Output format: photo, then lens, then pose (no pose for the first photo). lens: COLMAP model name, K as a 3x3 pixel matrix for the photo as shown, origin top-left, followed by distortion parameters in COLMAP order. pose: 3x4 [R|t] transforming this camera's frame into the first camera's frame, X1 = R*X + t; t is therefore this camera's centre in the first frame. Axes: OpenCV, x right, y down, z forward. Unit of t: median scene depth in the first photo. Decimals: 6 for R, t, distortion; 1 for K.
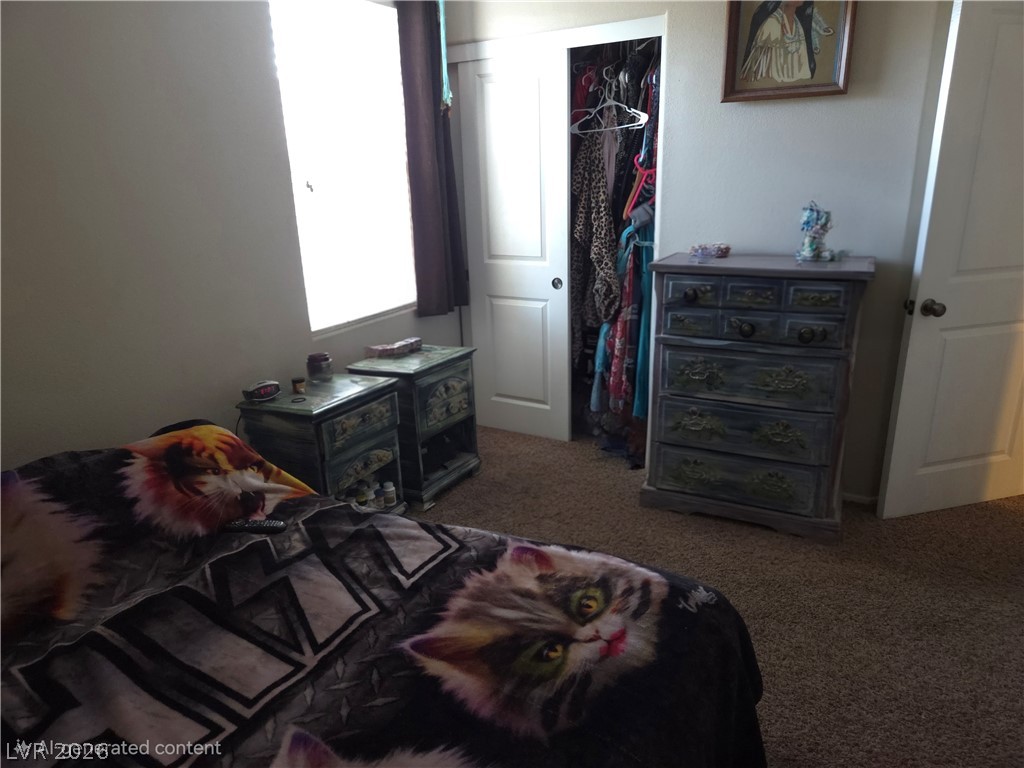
lens RADIAL K [[677.6, 0, 512.6], [0, 677.6, 384.8], [0, 0, 1]] dist [0.037253, 0.001051]
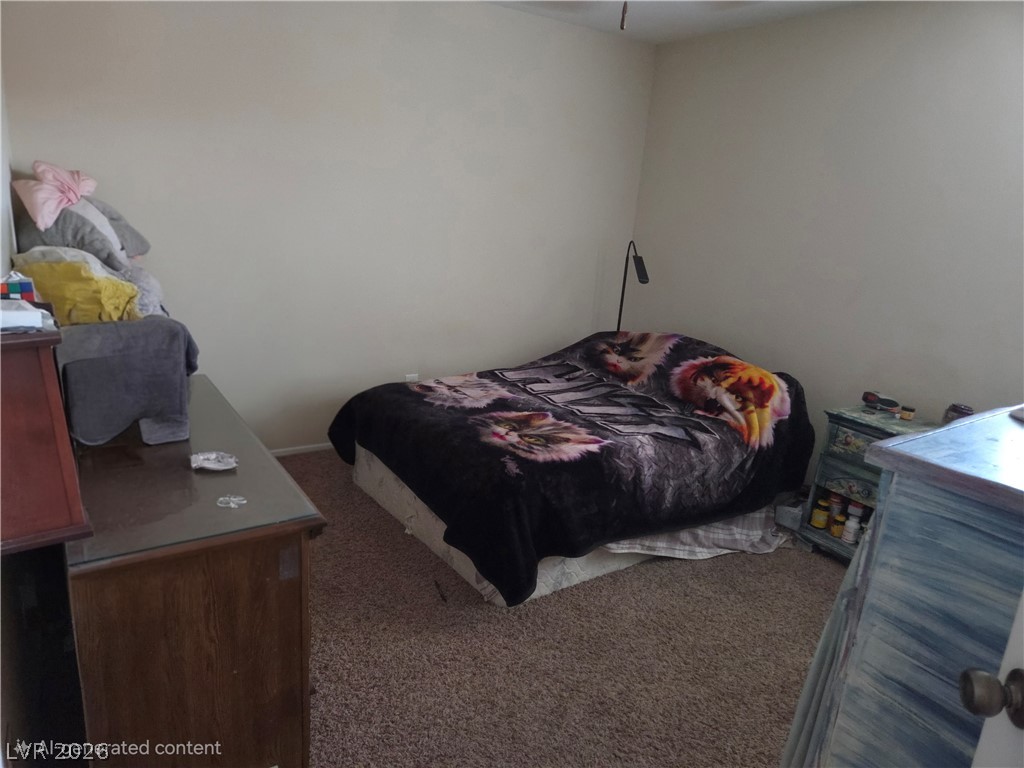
lens RADIAL K [[677.6, 0, 511.3], [0, 677.6, 386.5], [0, 0, 1]] dist [0.037253, 0.001051]
pose [[-0.460956, 0.229931, -0.857118, 1.578666], [-0.322369, 0.856484, 0.403130, -0.478407], [0.826799, 0.462134, -0.320679, 1.420991]]
